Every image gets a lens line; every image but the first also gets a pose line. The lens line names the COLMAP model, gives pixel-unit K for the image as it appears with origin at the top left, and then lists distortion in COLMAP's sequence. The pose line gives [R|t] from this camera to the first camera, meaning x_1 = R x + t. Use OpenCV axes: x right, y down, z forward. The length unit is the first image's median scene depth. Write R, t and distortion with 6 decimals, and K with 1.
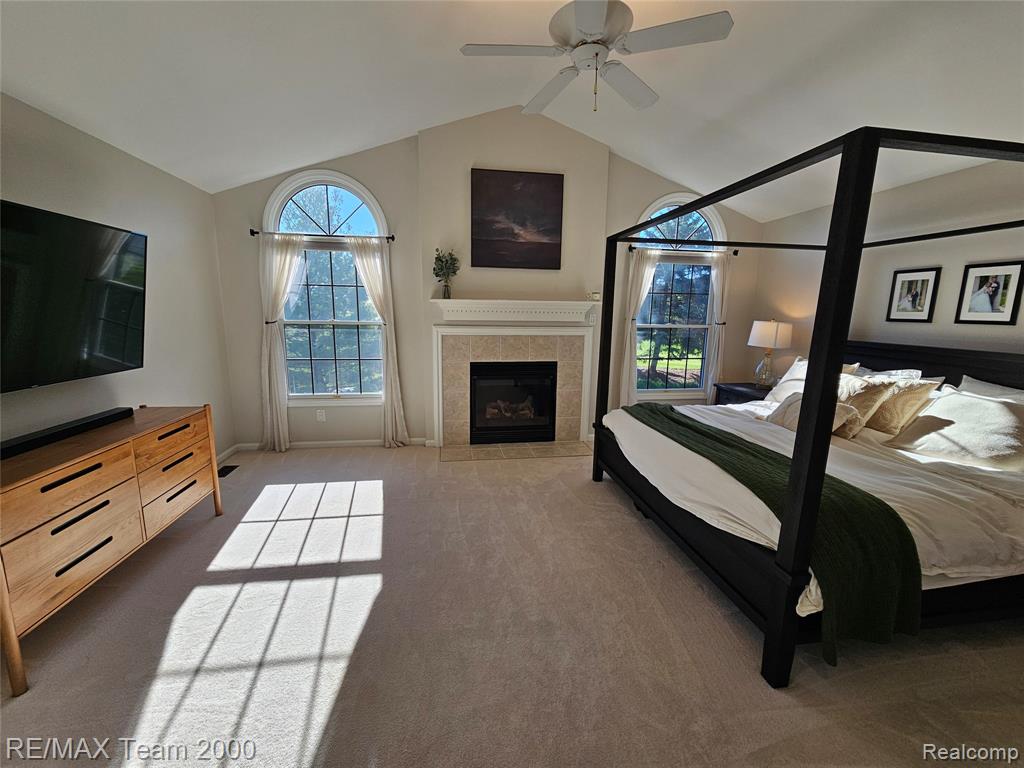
lens RADIAL K [[419.3, 0, 511.8], [0, 419.3, 386.9], [0, 0, 1]] dist [-0.002399, -0.000602]
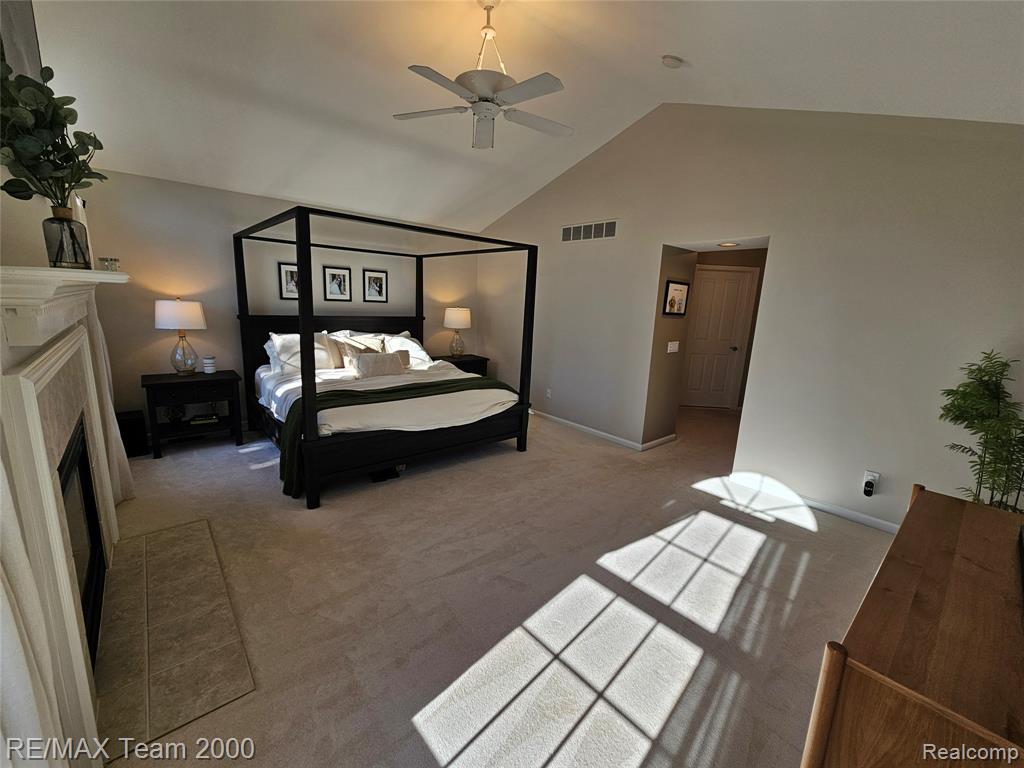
lens RADIAL K [[419.3, 0, 512.1], [0, 419.3, 381.1], [0, 0, 1]] dist [-0.002399, -0.000602]
pose [[-0.535656, -0.198337, 0.820814, -0.854164], [0.097140, 0.951100, 0.293212, -0.288755], [-0.838830, 0.236794, -0.490196, 1.384402]]
